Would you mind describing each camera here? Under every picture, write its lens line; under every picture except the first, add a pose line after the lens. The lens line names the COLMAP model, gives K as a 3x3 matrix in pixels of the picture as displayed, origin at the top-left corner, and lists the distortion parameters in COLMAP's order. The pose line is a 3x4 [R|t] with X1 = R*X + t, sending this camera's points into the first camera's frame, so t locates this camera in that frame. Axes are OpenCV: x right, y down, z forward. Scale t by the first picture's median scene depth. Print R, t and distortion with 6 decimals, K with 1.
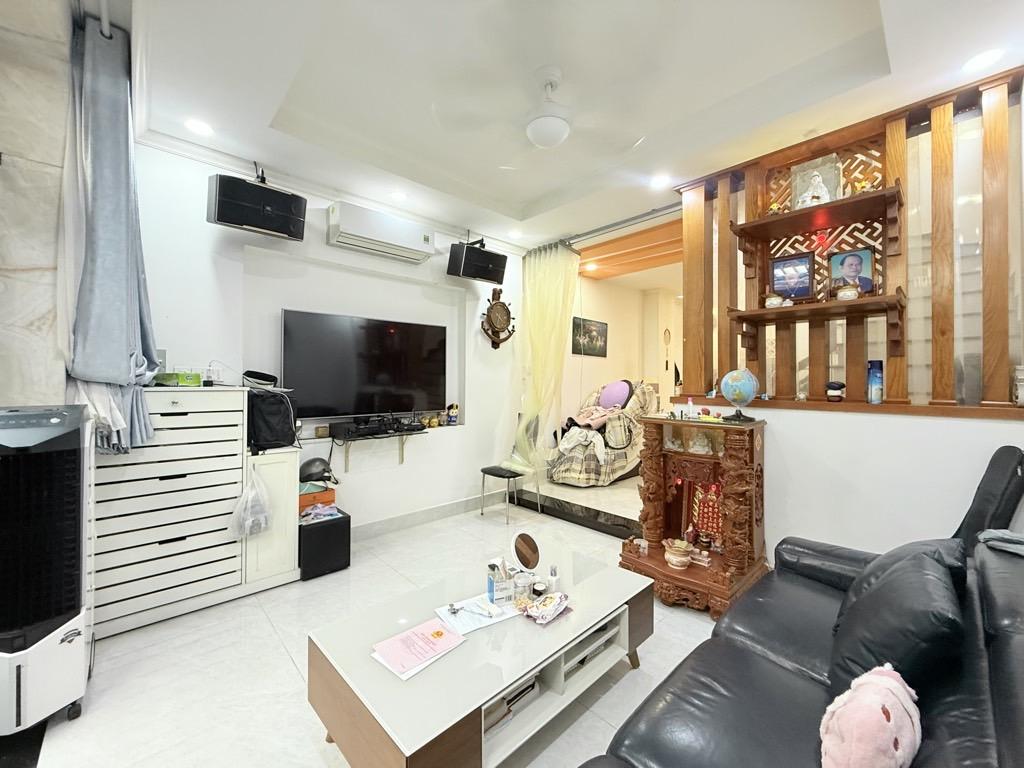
lens RADIAL K [[411.4, 0, 511.7], [0, 411.4, 378.0], [0, 0, 1]] dist [-0.001464, -0.000110]
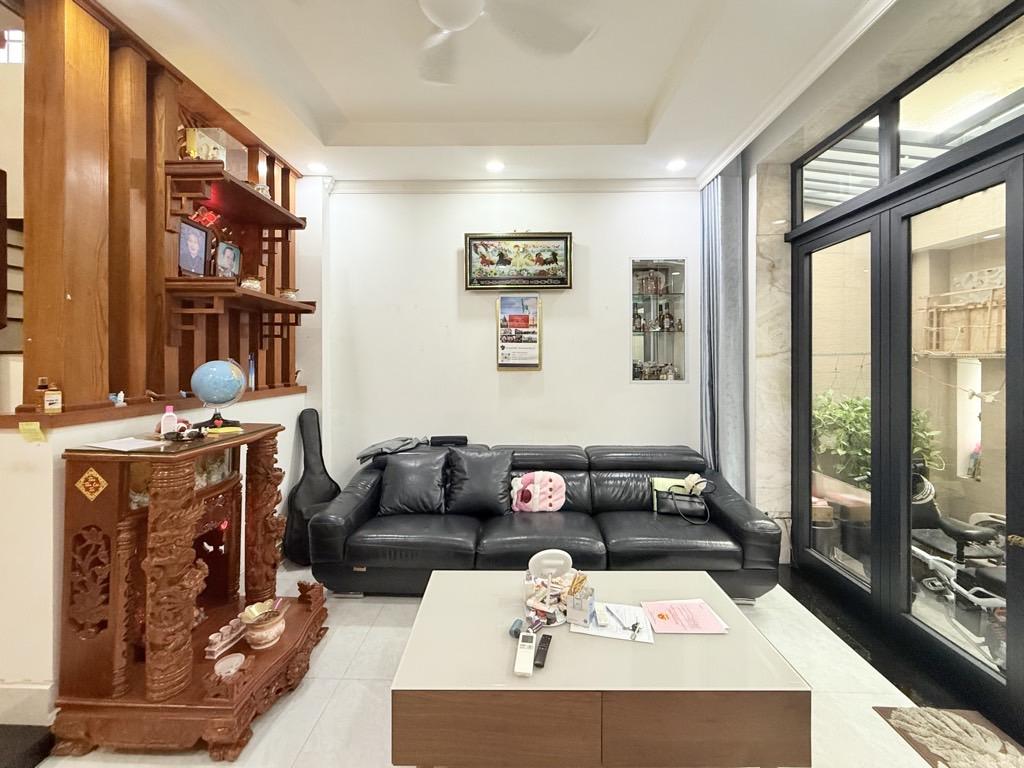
lens RADIAL K [[412.0, 0, 509.0], [0, 412.0, 363.0], [0, 0, 1]] dist [-0.001296, -0.000170]
pose [[-0.702293, -0.010237, 0.711814, -0.259770], [-0.010151, 0.999939, 0.004365, -0.016289], [-0.711815, -0.004161, -0.702355, 0.808055]]
